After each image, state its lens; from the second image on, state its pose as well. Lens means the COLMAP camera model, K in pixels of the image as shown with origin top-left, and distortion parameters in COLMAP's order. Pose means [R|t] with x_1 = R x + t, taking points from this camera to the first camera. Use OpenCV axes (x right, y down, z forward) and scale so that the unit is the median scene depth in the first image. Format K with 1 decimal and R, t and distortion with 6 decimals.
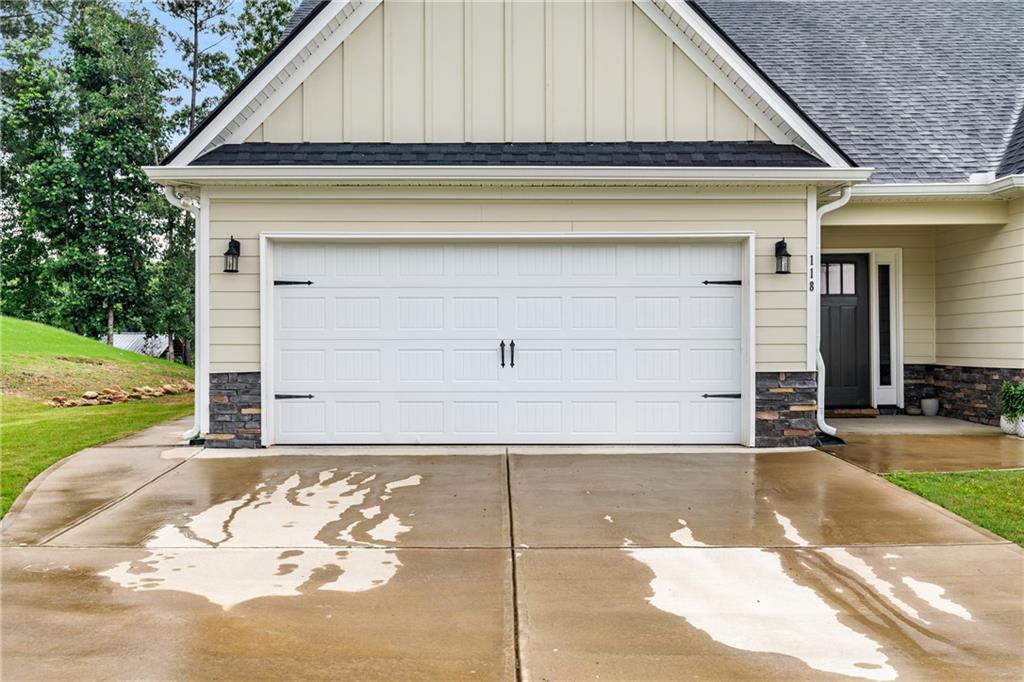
lens RADIAL K [[1041.8, 0, 512.0], [0, 1041.8, 341.0], [0, 0, 1]] dist [0.004259, 0.010150]
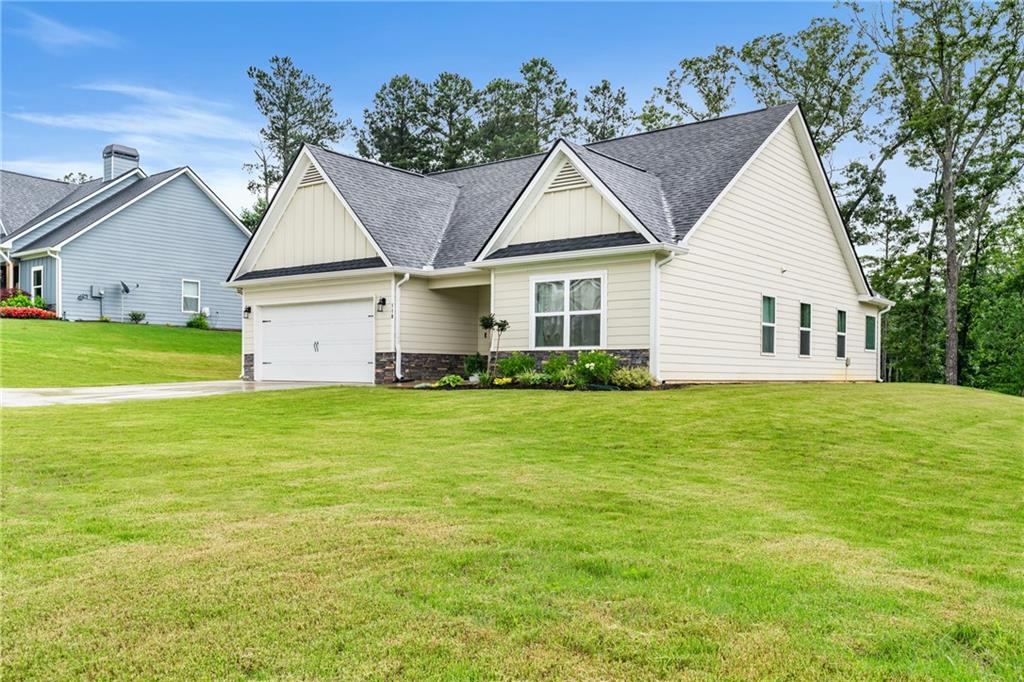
lens RADIAL K [[855.7, 0, 512.0], [0, 855.7, 398.5], [0, 0, 1]] dist [0.001395, -0.001430]
pose [[0.780191, 0.027140, -0.624952, 1.293091], [-0.010805, 0.999494, 0.029917, 0.055101], [0.625448, -0.016588, 0.780090, -0.268100]]
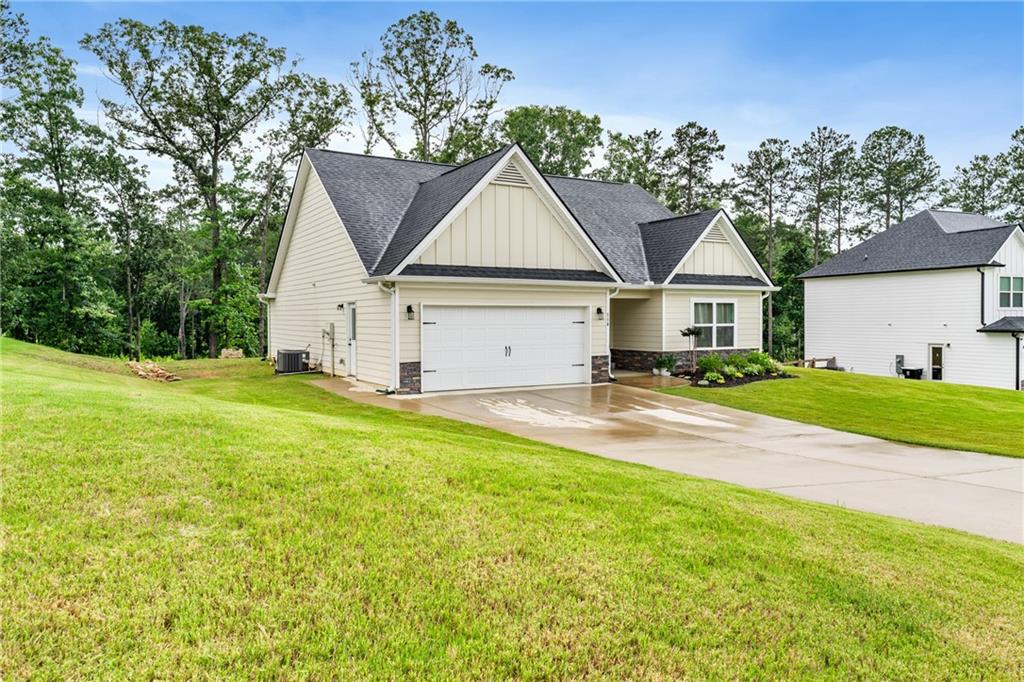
lens RADIAL K [[730.4, 0, 512.0], [0, 730.4, 341.0], [0, 0, 1]] dist [-0.001704, 0.000962]
pose [[0.867301, -0.015984, 0.497527, -0.663597], [0.000508, 0.999512, 0.031227, -0.051282], [-0.497784, -0.026830, 0.866886, -0.404614]]
